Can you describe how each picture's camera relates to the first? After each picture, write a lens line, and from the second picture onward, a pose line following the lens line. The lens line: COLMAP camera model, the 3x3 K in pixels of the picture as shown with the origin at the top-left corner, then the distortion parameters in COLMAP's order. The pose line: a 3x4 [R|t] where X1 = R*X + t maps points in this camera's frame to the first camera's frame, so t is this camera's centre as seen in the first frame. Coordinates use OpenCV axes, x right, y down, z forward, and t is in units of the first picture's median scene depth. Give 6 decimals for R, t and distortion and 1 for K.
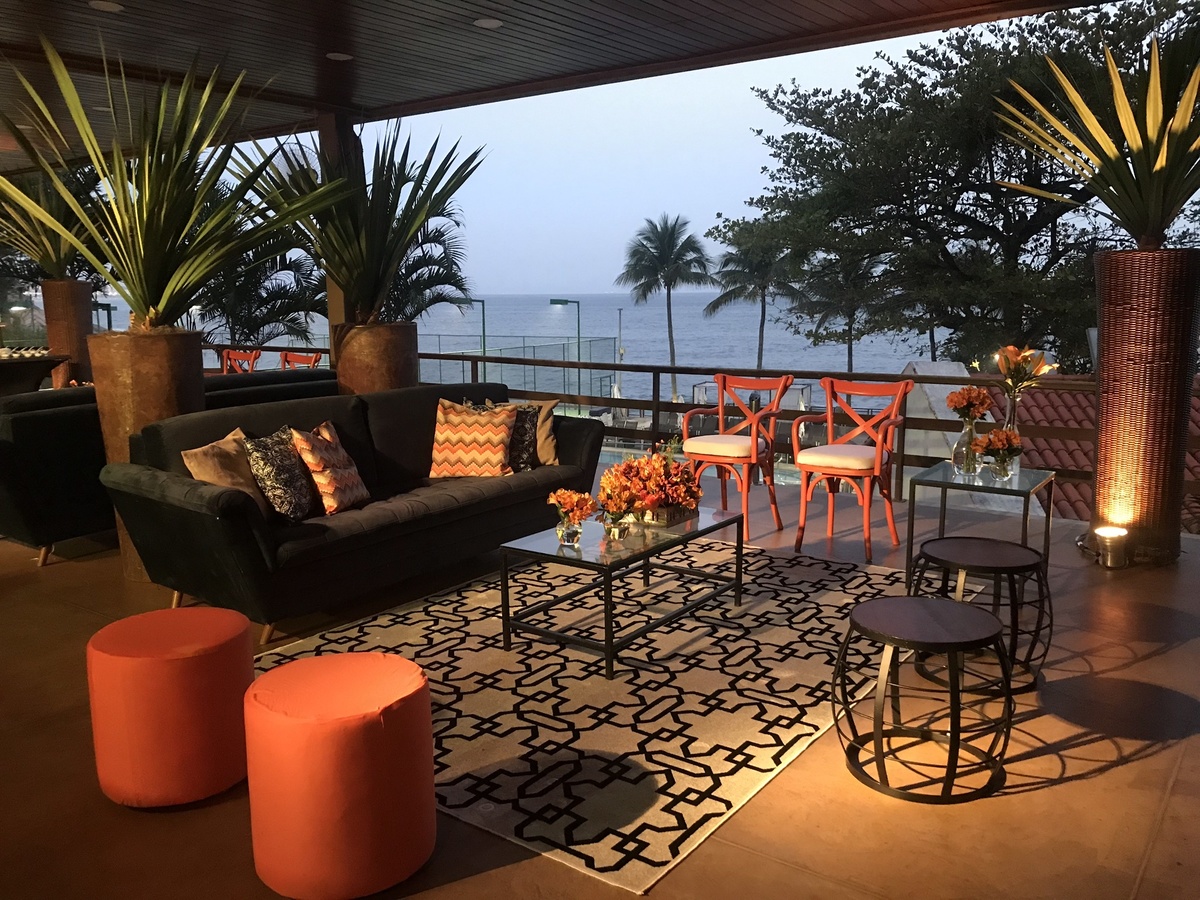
lens RADIAL K [[1005.9, 0, 592.5], [0, 1005.9, 446.8], [0, 0, 1]] dist [0.010028, -0.021870]
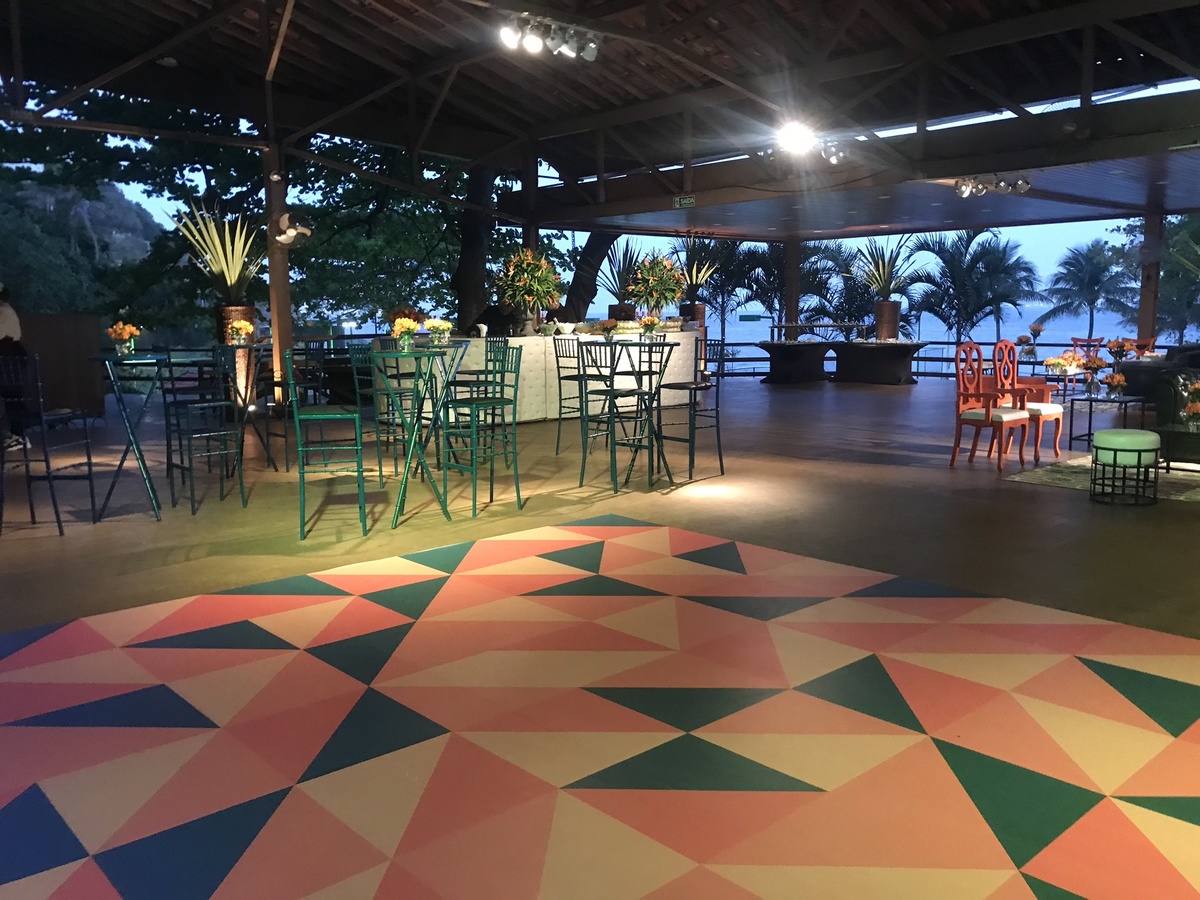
lens RADIAL K [[1005.9, 0, 597.5], [0, 1005.9, 456.0], [0, 0, 1]] dist [0.010028, -0.021870]
pose [[0.983304, 0.021202, -0.180733, -1.534224], [-0.022647, 0.999726, -0.005937, 0.276145], [0.180557, 0.009931, 0.983514, -1.771516]]
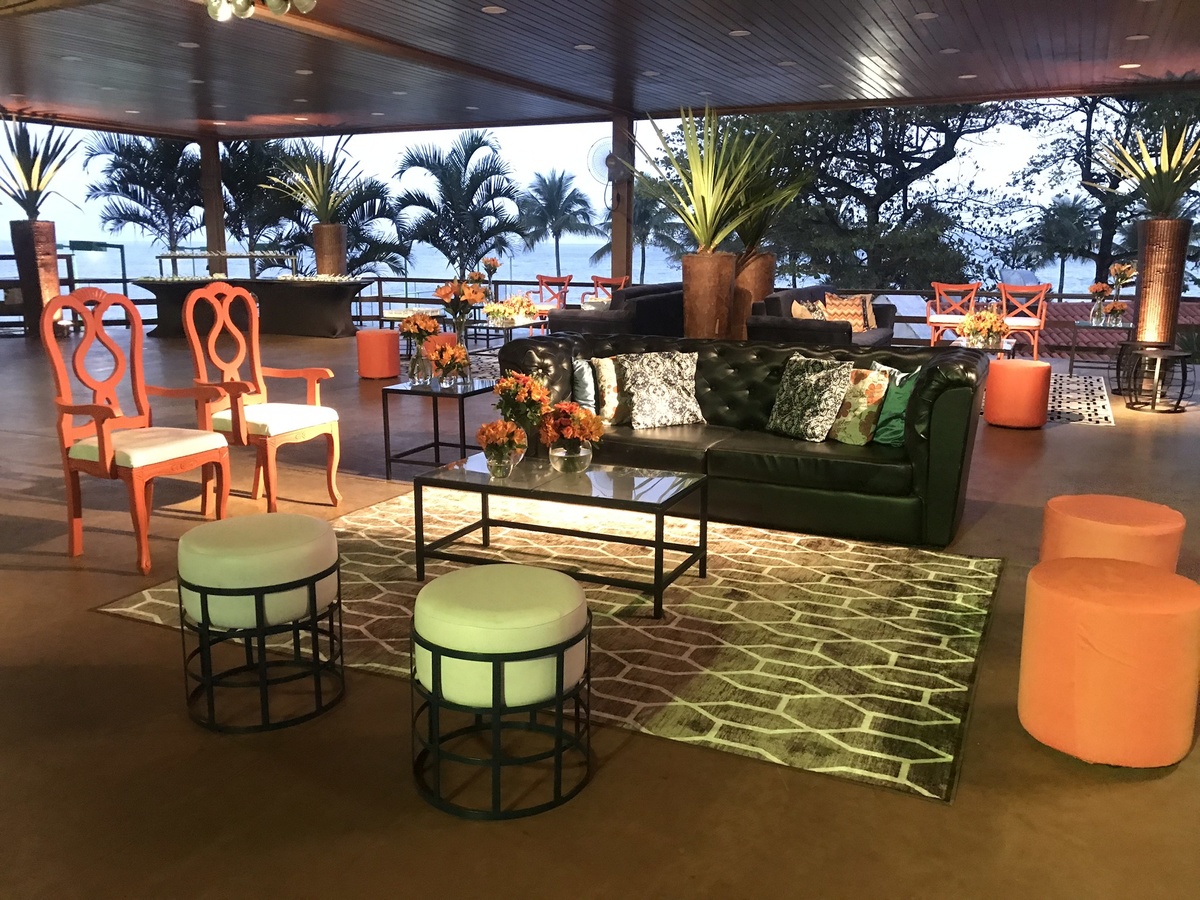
lens RADIAL K [[1005.9, 0, 589.1], [0, 1005.9, 452.9], [0, 0, 1]] dist [0.010028, -0.021870]
pose [[0.981831, -0.026819, 0.187855, -0.978665], [0.016709, 0.998336, 0.055194, 0.146451], [-0.189023, -0.051052, 0.980645, -0.812768]]
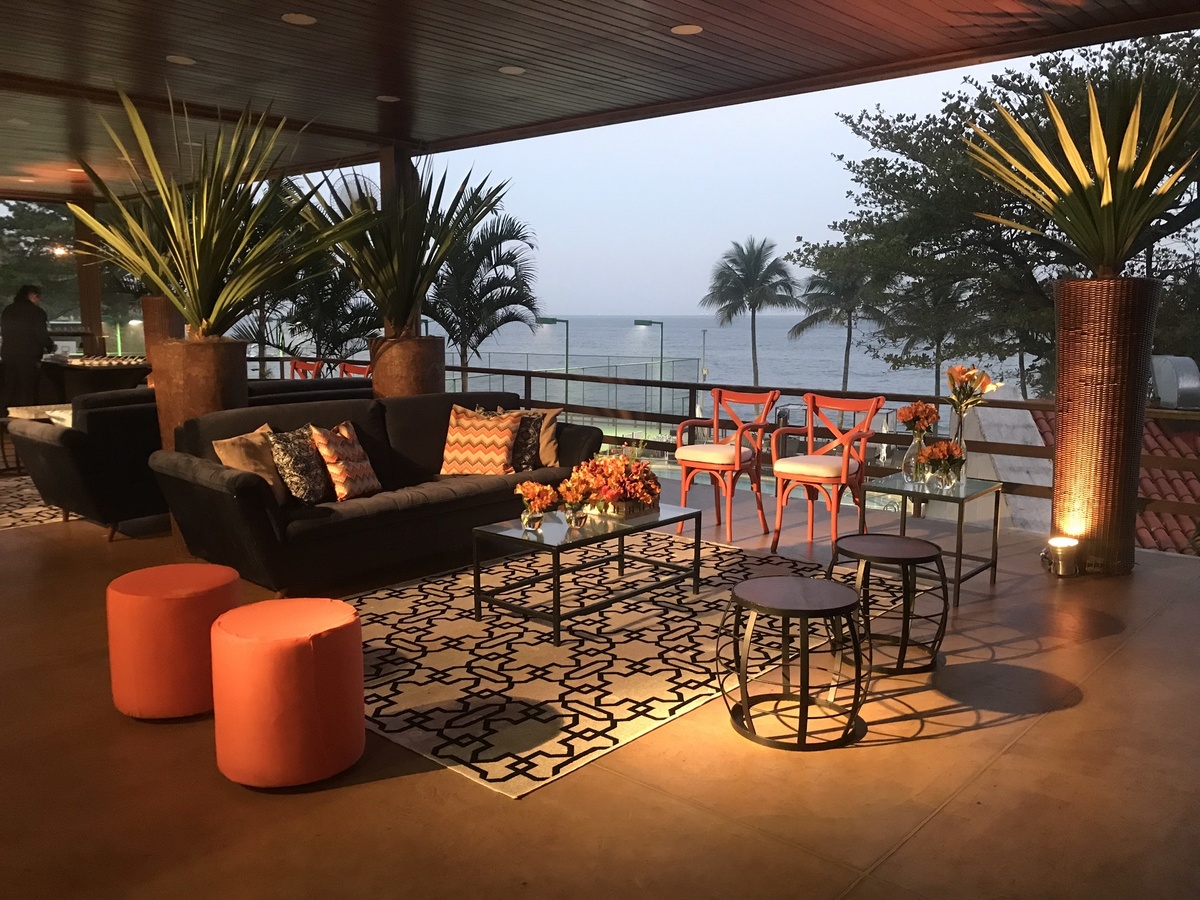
lens RADIAL K [[1005.9, 0, 593.9], [0, 1005.9, 439.9], [0, 0, 1]] dist [0.010028, -0.021870]
pose [[0.995561, 0.024608, -0.090844, 0.109824], [-0.027048, 0.999303, -0.025722, 0.016560], [0.090147, 0.028065, 0.995533, -0.102296]]
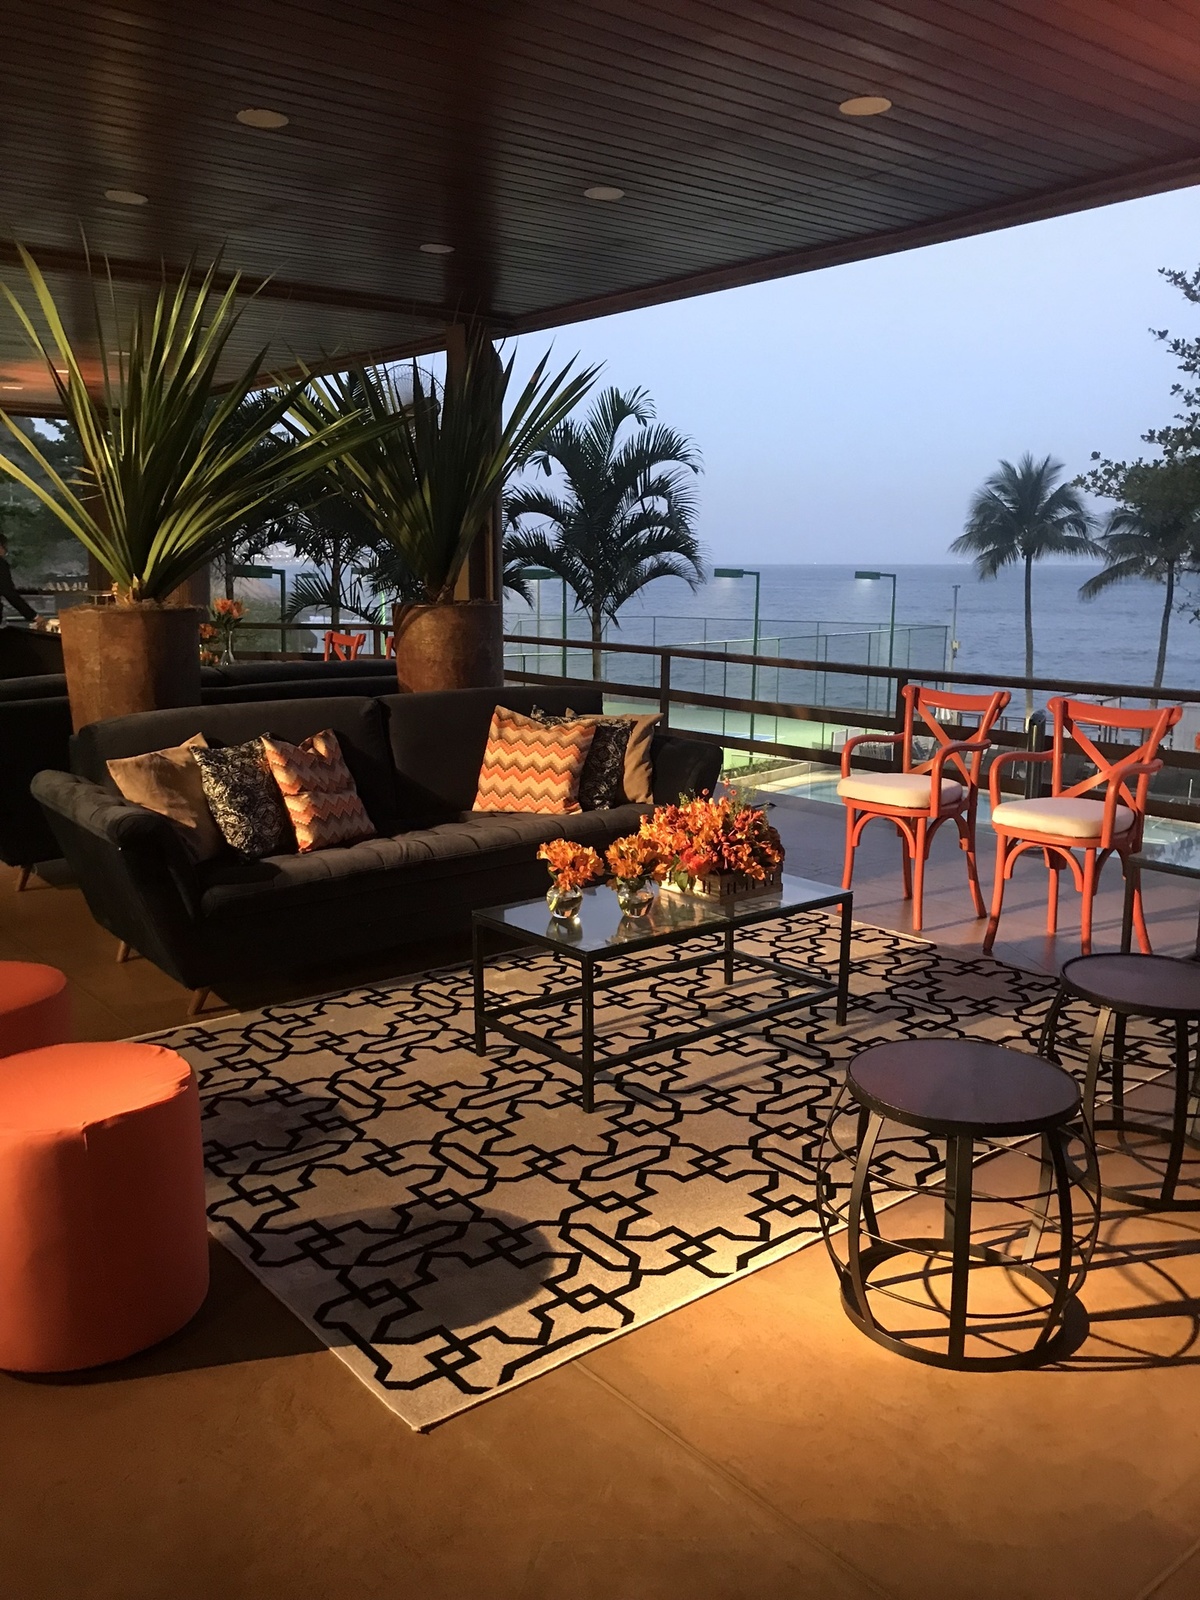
lens RADIAL K [[1341.2, 0, 583.7], [0, 1341.2, 785.1], [0, 0, 1]] dist [0.010028, -0.021870]
pose [[0.967011, 0.055013, -0.248724, 0.165028], [-0.051638, 0.998464, 0.020075, -0.012678], [0.249446, -0.006569, 0.968366, 0.057580]]
